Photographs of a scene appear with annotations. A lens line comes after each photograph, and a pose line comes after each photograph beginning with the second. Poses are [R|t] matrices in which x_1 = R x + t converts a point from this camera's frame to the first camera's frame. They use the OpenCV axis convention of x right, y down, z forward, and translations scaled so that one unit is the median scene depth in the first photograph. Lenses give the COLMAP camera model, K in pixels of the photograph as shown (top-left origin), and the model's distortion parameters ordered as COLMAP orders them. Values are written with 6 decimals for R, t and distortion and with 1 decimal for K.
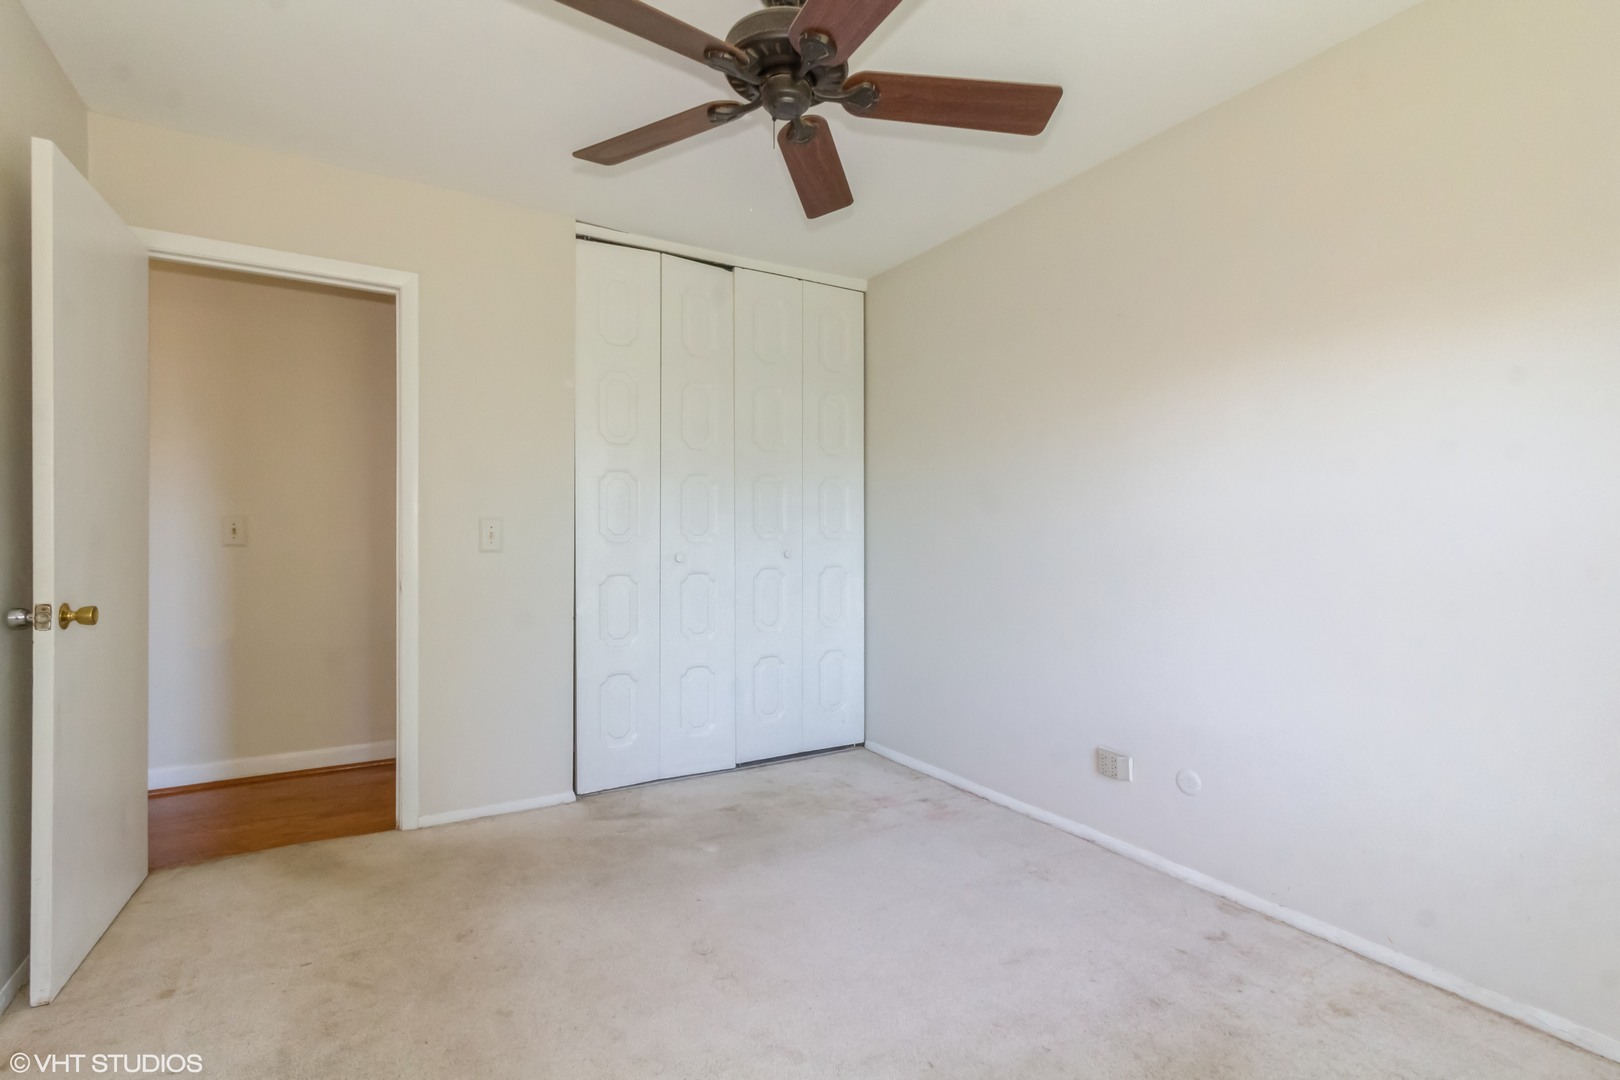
lens RADIAL K [[749.7, 0, 812.2], [0, 749.7, 543.5], [0, 0, 1]] dist [0.013962, 0.000358]
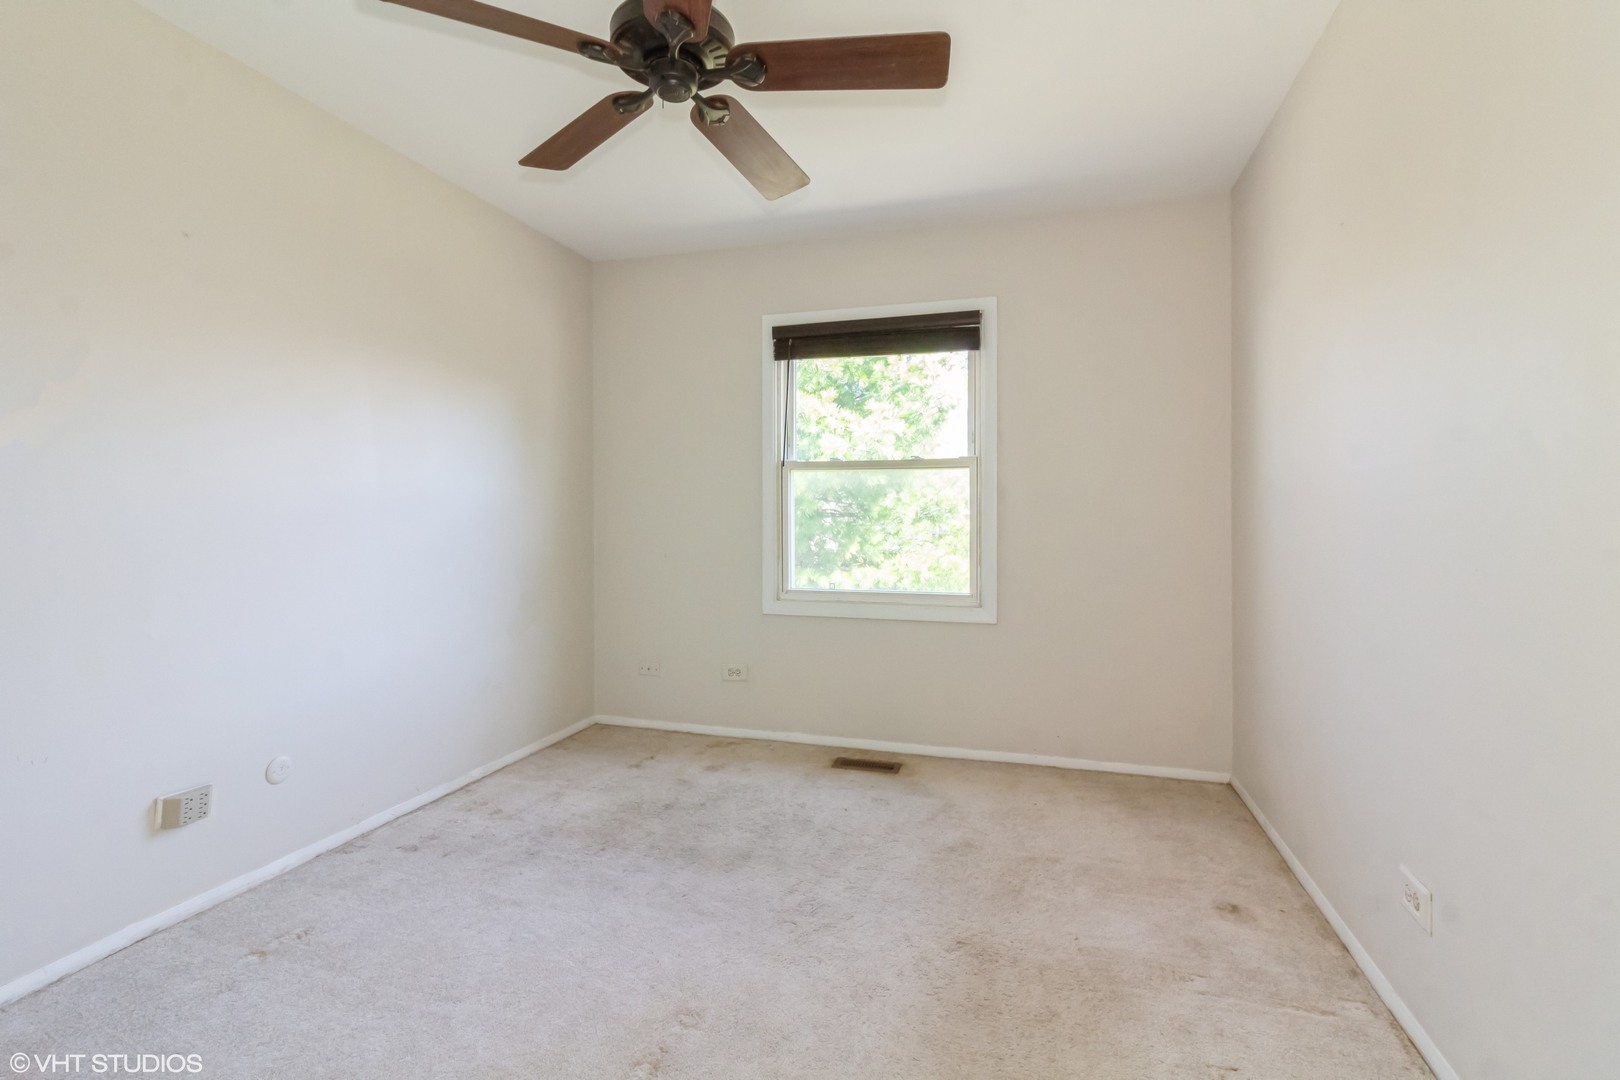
lens RADIAL K [[749.7, 0, 811.3], [0, 749.7, 532.3], [0, 0, 1]] dist [0.013962, 0.000358]
pose [[-0.675753, -0.009327, 0.737069, -0.754421], [0.007947, 0.999770, 0.019937, -0.000736], [-0.737086, 0.019330, -0.675523, 1.289880]]
